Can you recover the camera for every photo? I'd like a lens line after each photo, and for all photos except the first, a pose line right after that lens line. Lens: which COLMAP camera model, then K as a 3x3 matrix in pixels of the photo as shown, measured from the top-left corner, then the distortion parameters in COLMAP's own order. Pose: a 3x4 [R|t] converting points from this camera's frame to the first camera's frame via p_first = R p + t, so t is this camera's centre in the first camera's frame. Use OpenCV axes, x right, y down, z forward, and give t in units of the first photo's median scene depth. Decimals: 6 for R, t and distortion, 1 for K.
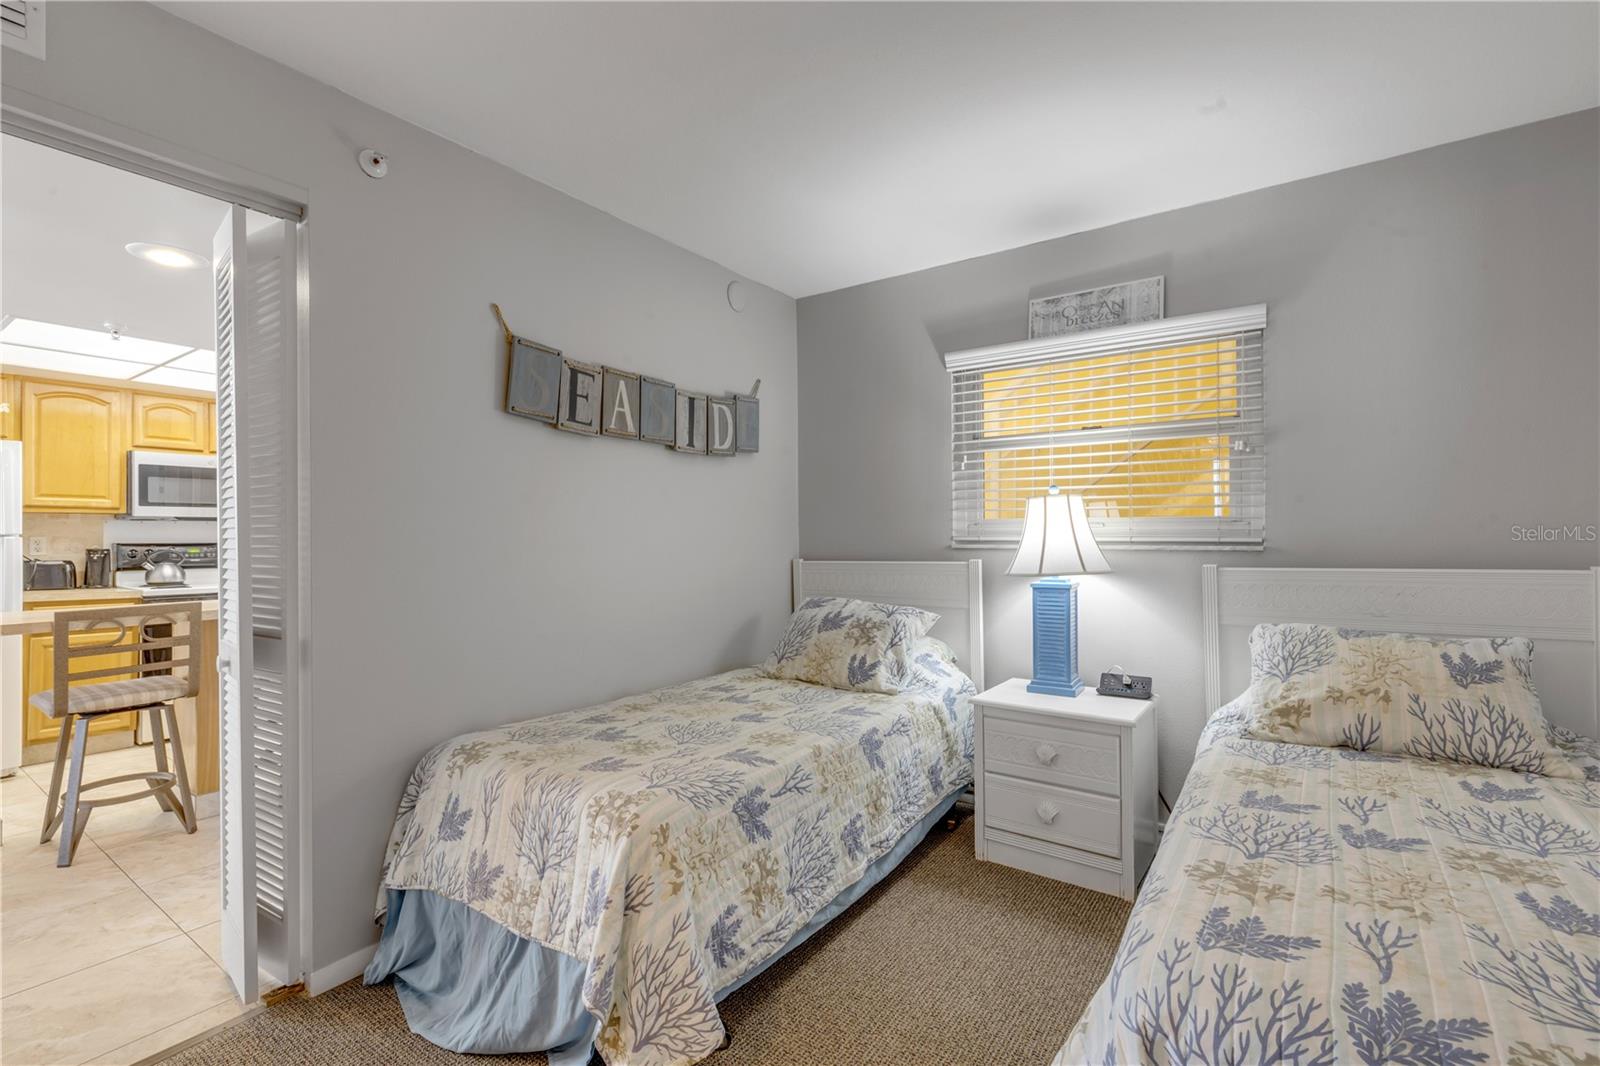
lens RADIAL K [[720.6, 0, 800.0], [0, 720.6, 533.0], [0, 0, 1]] dist [-0.003441, -0.000425]
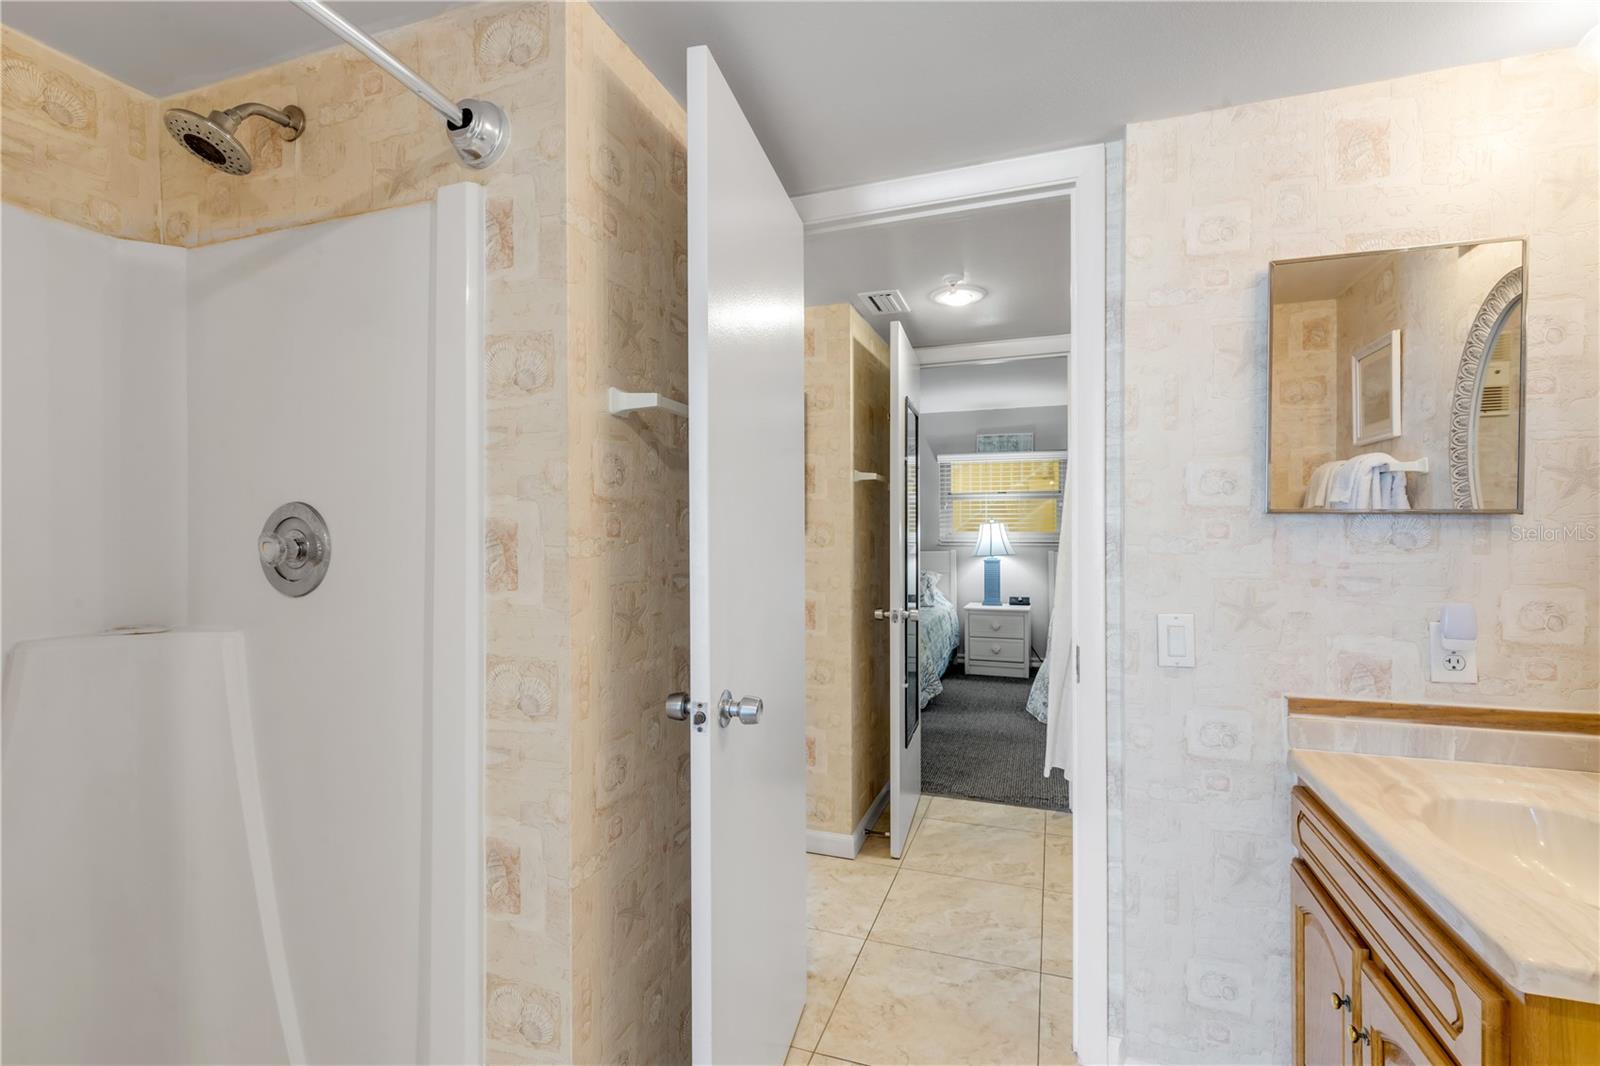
lens RADIAL K [[720.6, 0, 800.0], [0, 720.6, 533.0], [0, 0, 1]] dist [-0.003441, -0.000425]
pose [[0.964454, 0.001088, 0.264250, -0.894337], [-0.002063, 0.999992, 0.003412, -0.025315], [-0.264244, -0.003836, 0.964448, -1.137156]]
